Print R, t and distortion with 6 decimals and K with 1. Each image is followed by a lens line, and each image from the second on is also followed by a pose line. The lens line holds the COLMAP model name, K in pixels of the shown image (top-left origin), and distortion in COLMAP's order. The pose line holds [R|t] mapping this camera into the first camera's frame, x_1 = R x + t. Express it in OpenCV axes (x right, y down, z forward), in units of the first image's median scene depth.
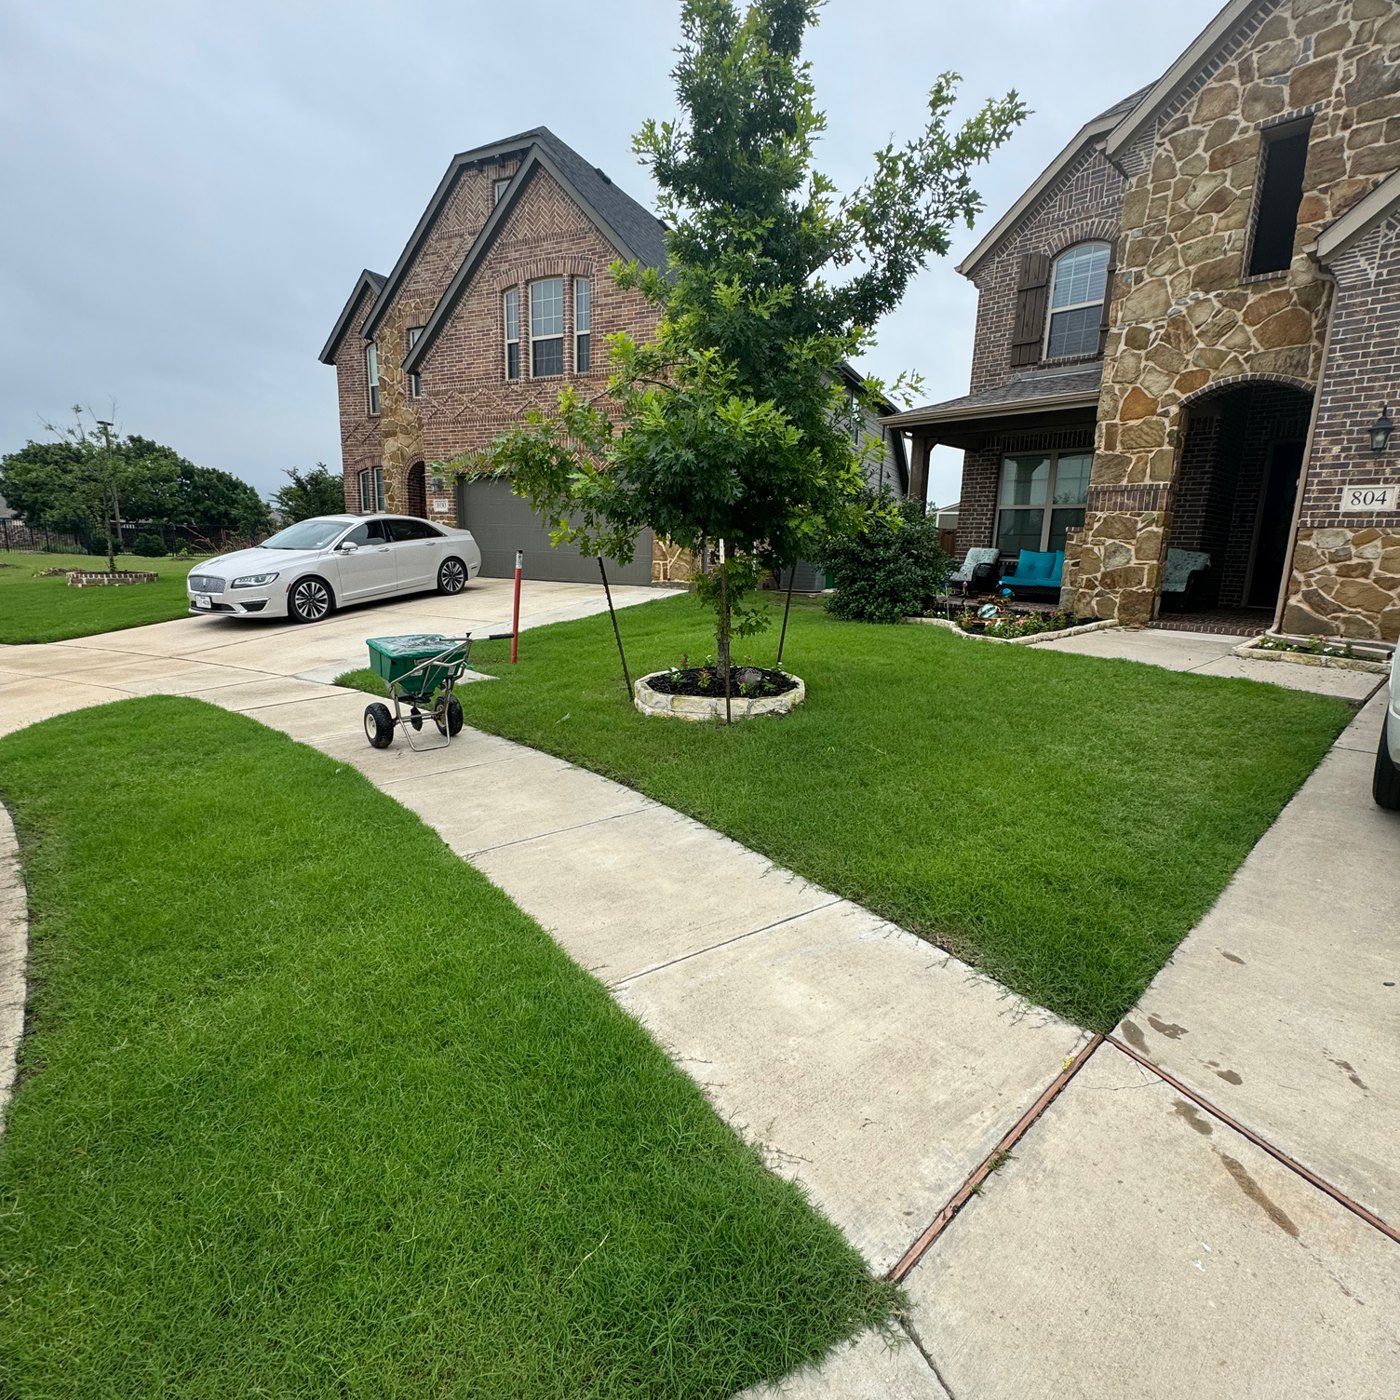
lens RADIAL K [[758.3, 0, 697.9], [0, 758.3, 698.2], [0, 0, 1]] dist [-0.003844, -0.000054]
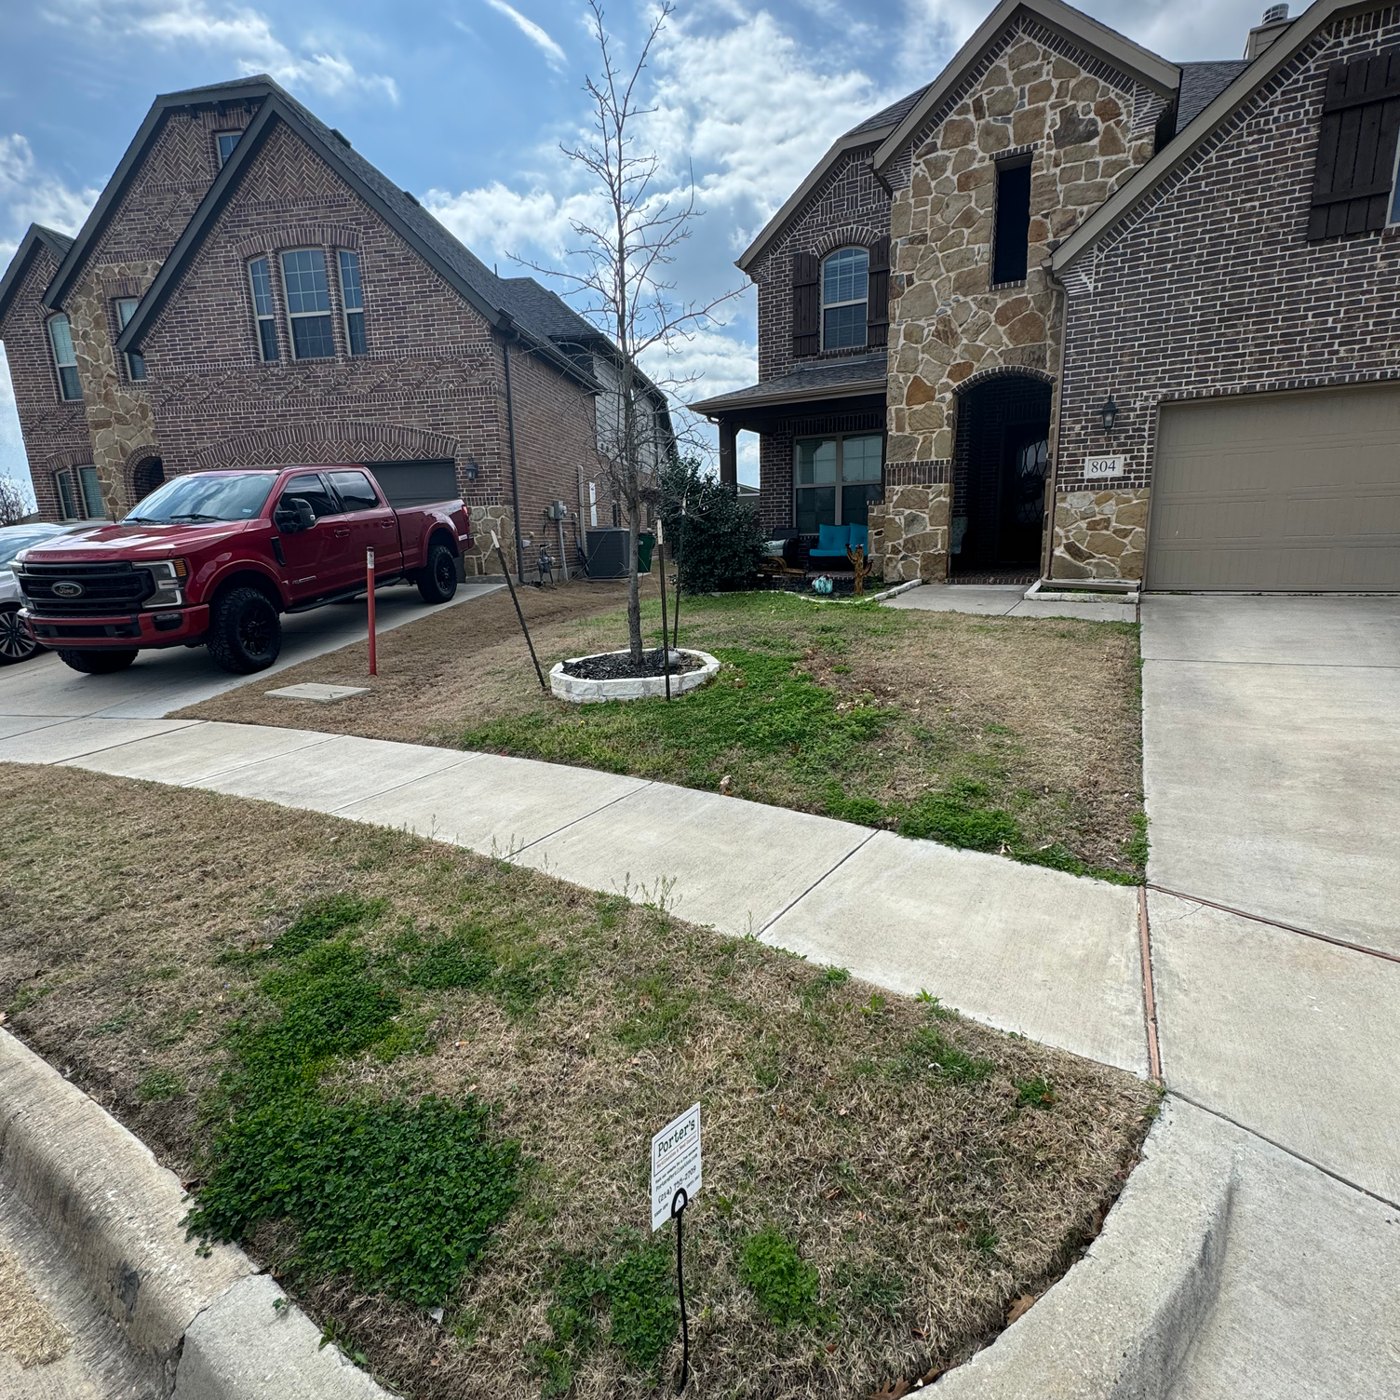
lens RADIAL K [[758.3, 0, 699.4], [0, 758.3, 700.9], [0, 0, 1]] dist [-0.003844, -0.000054]
pose [[0.944052, -0.119728, 0.307298, -0.155242], [0.114875, 0.992801, 0.033904, 0.003001], [-0.309145, 0.003294, 0.951009, 0.006591]]
